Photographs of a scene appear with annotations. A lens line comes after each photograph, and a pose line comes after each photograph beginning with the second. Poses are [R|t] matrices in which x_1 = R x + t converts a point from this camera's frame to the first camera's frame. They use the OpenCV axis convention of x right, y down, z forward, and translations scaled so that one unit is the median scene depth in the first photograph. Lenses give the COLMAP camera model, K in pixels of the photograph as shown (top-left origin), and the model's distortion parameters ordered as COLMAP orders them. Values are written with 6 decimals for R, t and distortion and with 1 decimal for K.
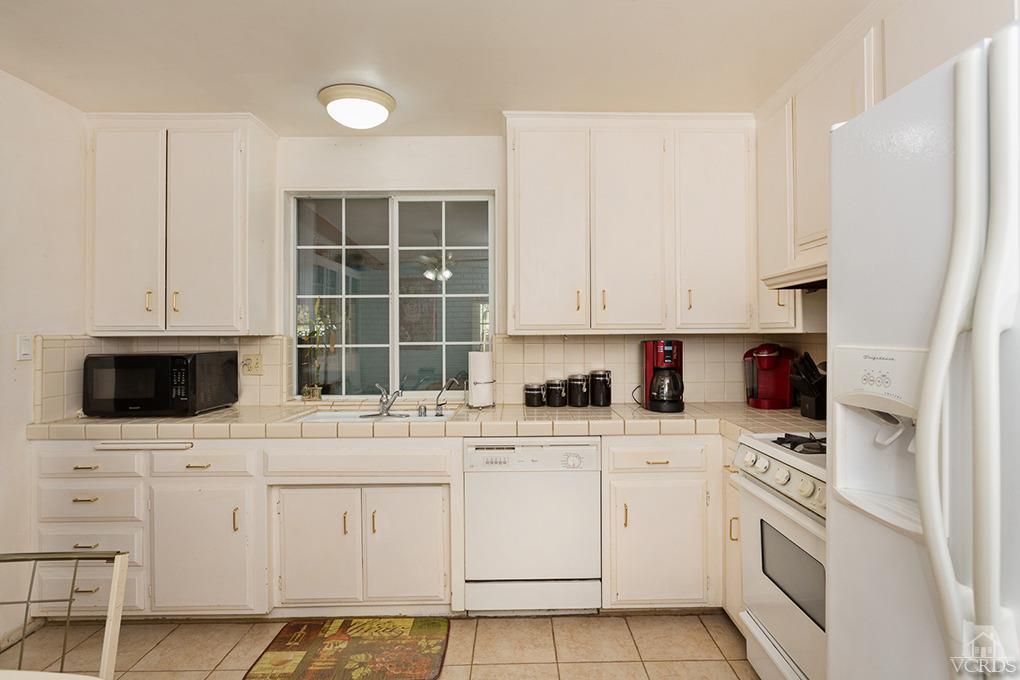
lens RADIAL K [[530.9, 0, 524.0], [0, 530.9, 330.0], [0, 0, 1]] dist [-0.001996, 0.002226]
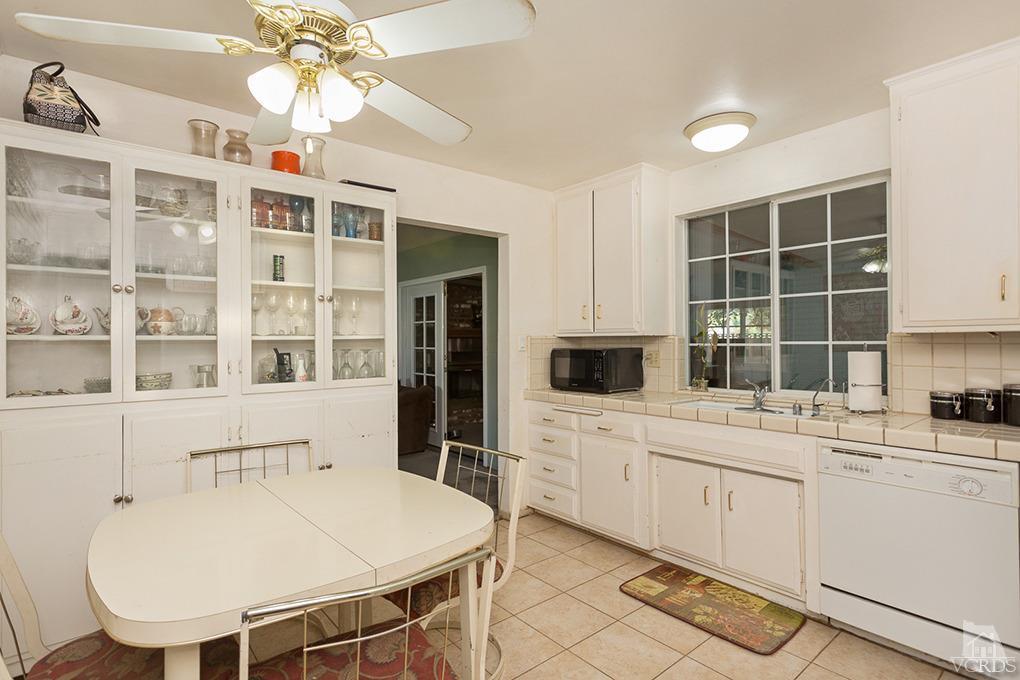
lens RADIAL K [[508.6, 0, 497.3], [0, 508.6, 335.8], [0, 0, 1]] dist [-0.000858, 0.010598]
pose [[0.616133, -0.007063, -0.787611, 0.243812], [0.011129, 0.999938, -0.000261, 0.007849], [0.787564, -0.008605, 0.616173, -0.043378]]
